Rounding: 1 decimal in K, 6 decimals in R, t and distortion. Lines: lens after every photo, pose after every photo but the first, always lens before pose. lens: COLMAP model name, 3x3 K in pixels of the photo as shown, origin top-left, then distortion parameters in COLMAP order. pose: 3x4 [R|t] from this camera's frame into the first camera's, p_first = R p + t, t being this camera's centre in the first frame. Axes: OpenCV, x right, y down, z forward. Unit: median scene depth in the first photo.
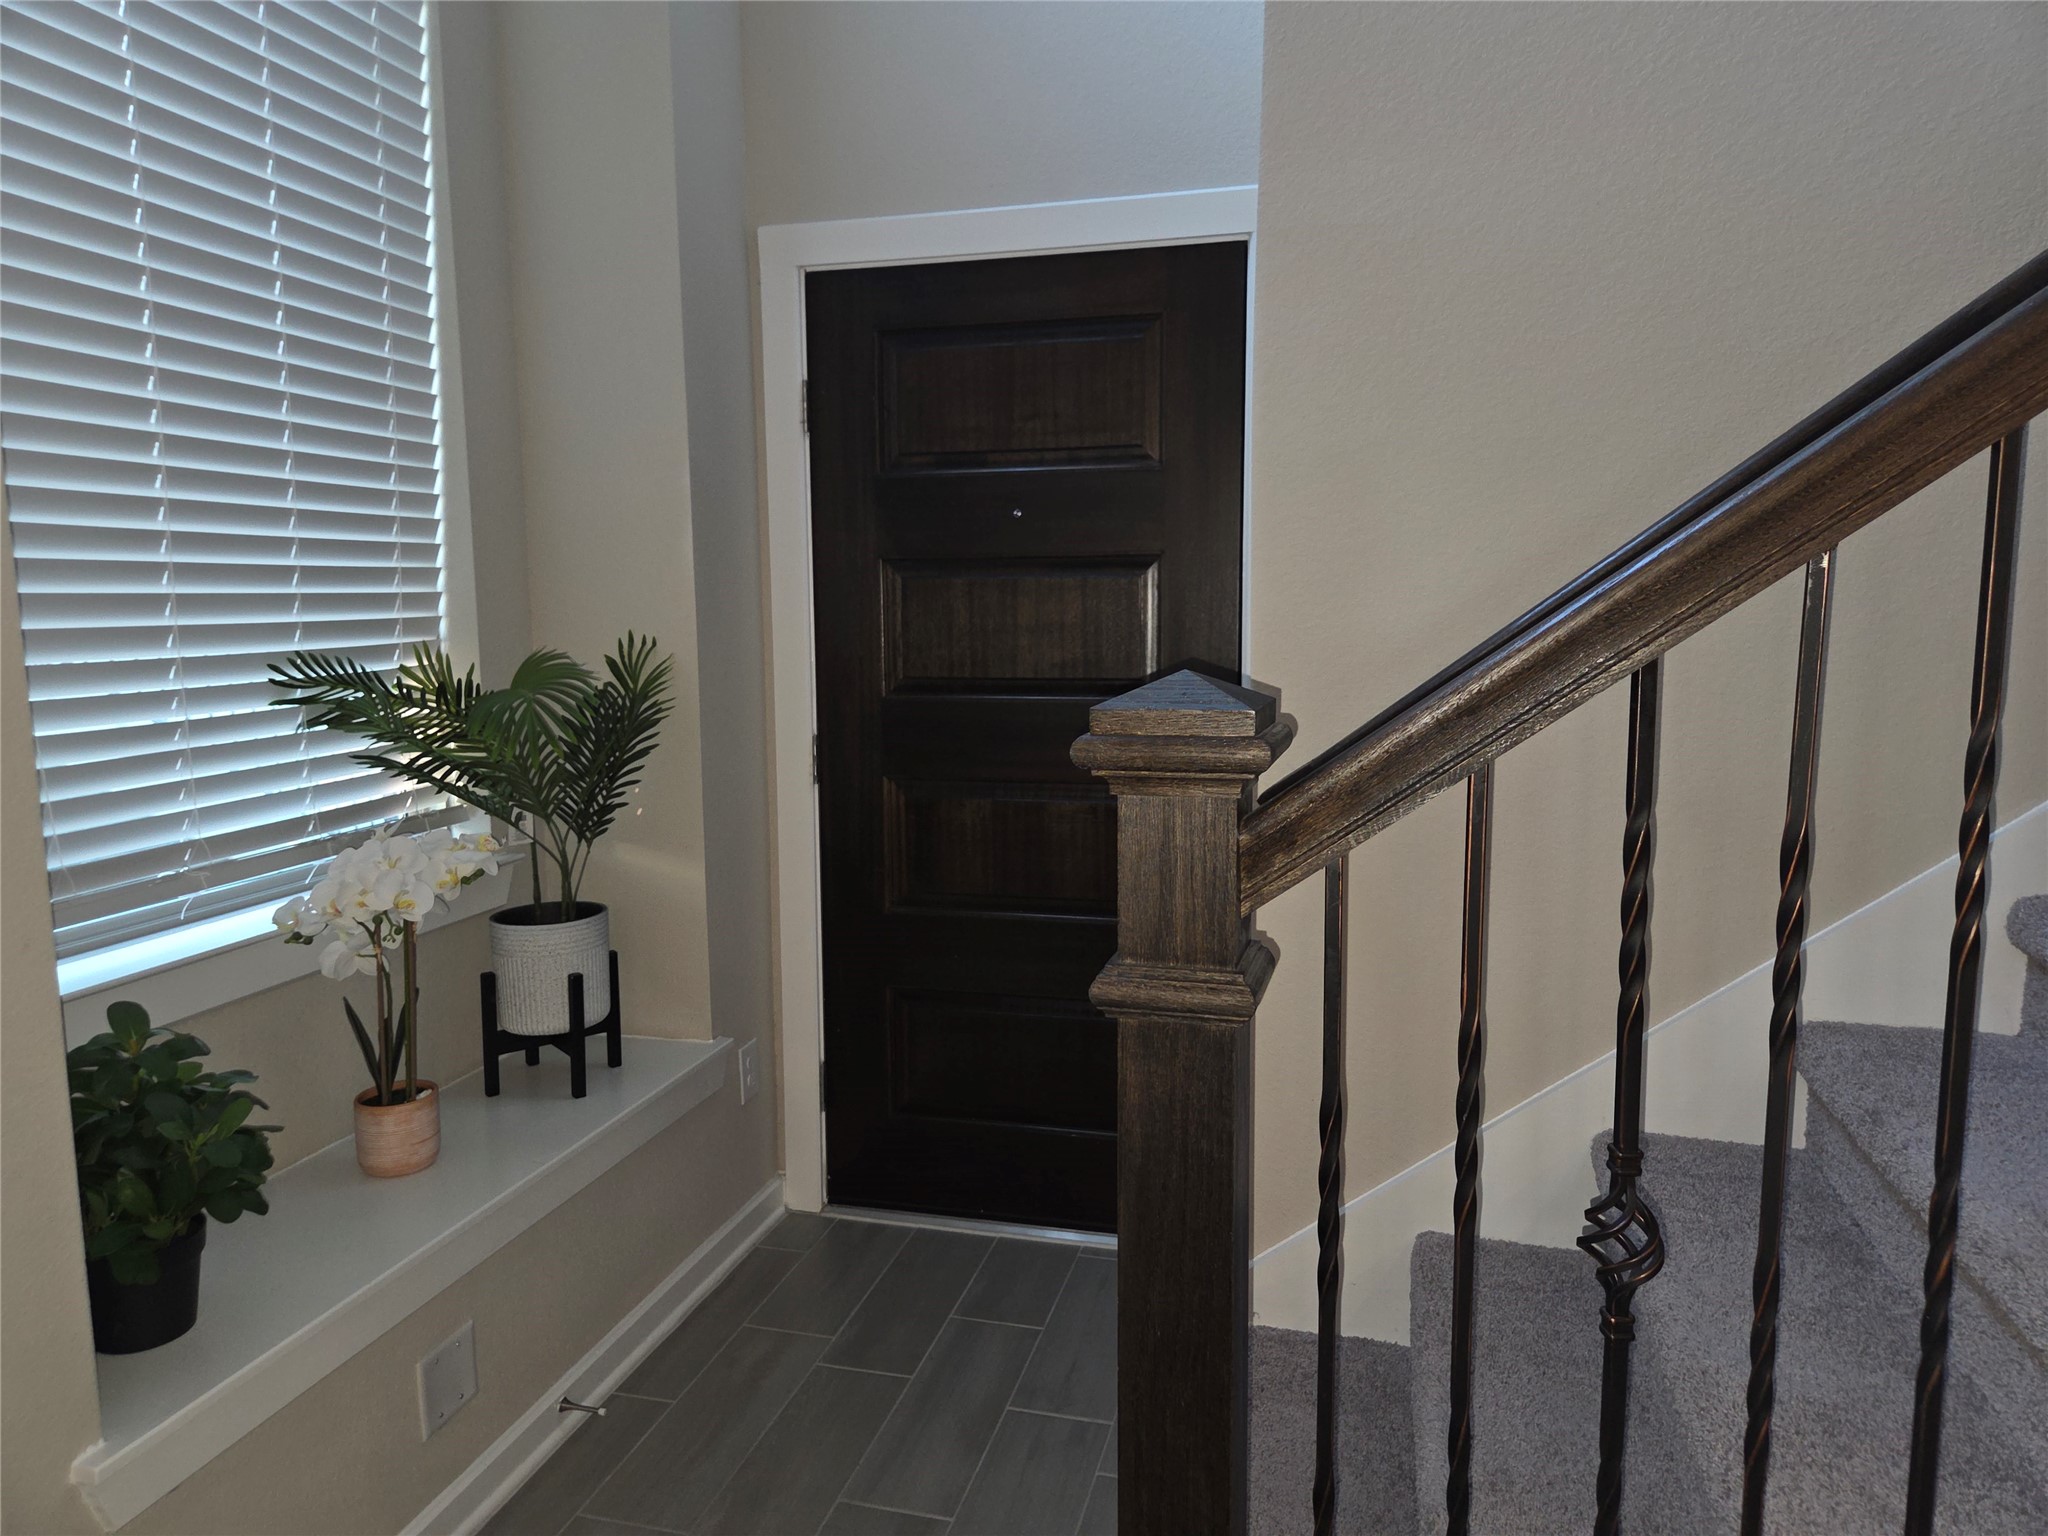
lens RADIAL K [[1355.1, 0, 1024.0], [0, 1355.1, 768.0], [0, 0, 1]] dist [0.004857, 0.000601]
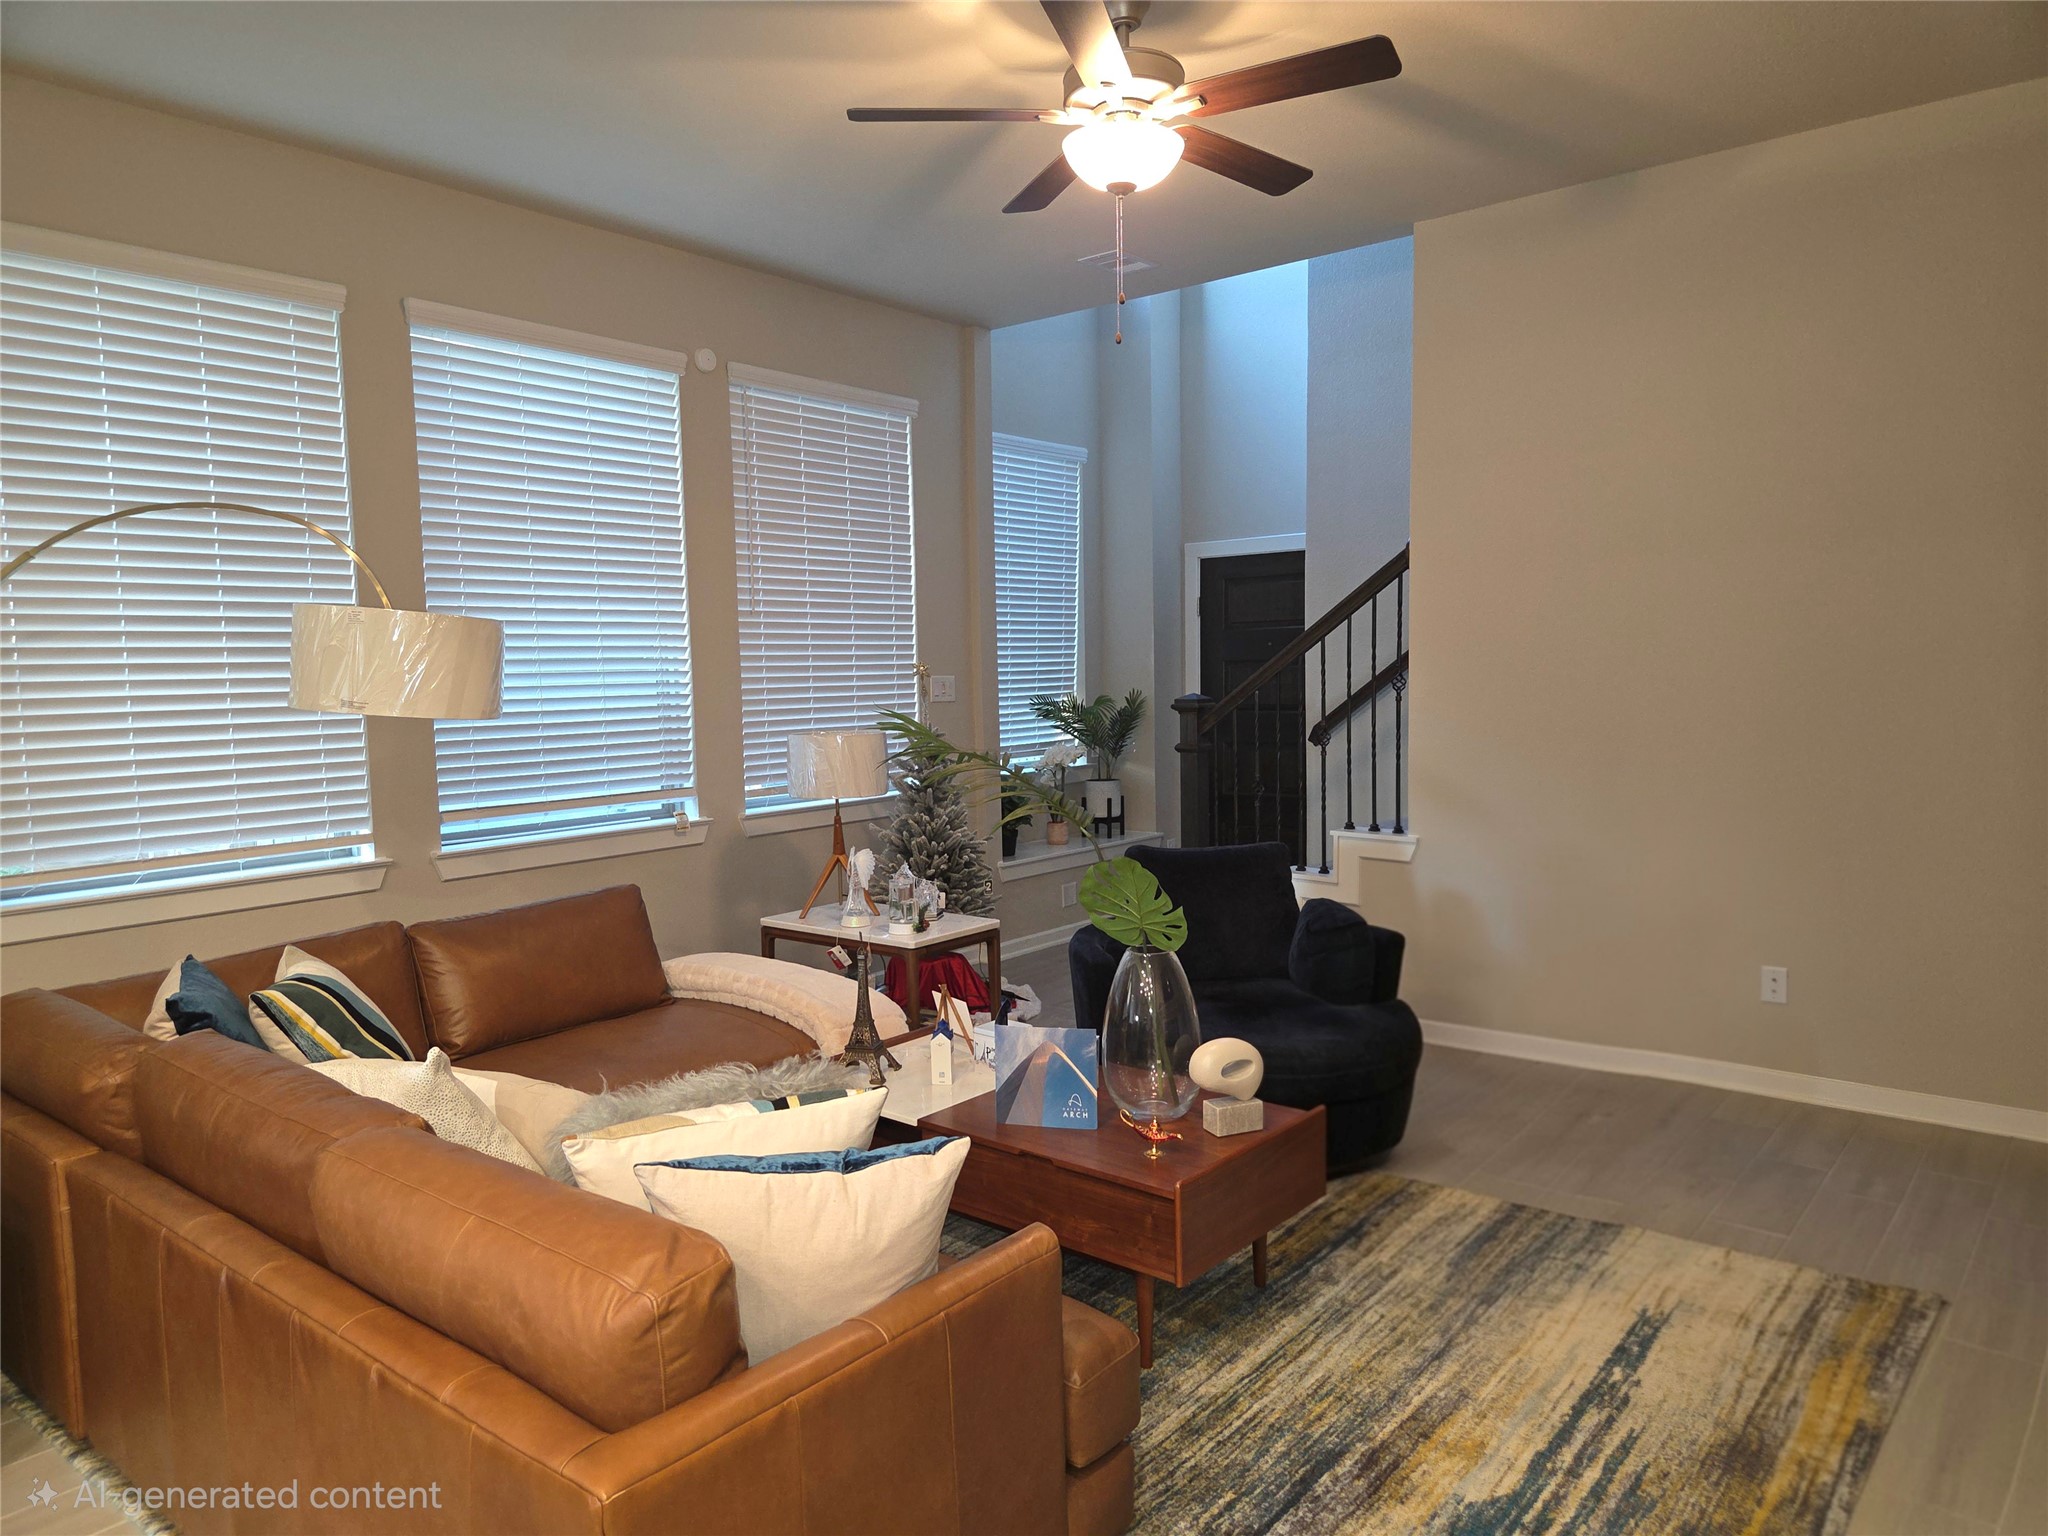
lens RADIAL K [[1355.1, 0, 1024.0], [0, 1355.1, 768.0], [0, 0, 1]] dist [0.004857, 0.000601]
pose [[0.906389, 0.031552, -0.421263, 0.789025], [-0.043383, 0.998887, -0.018527, 0.145130], [0.420210, 0.035068, 0.906749, -1.881339]]
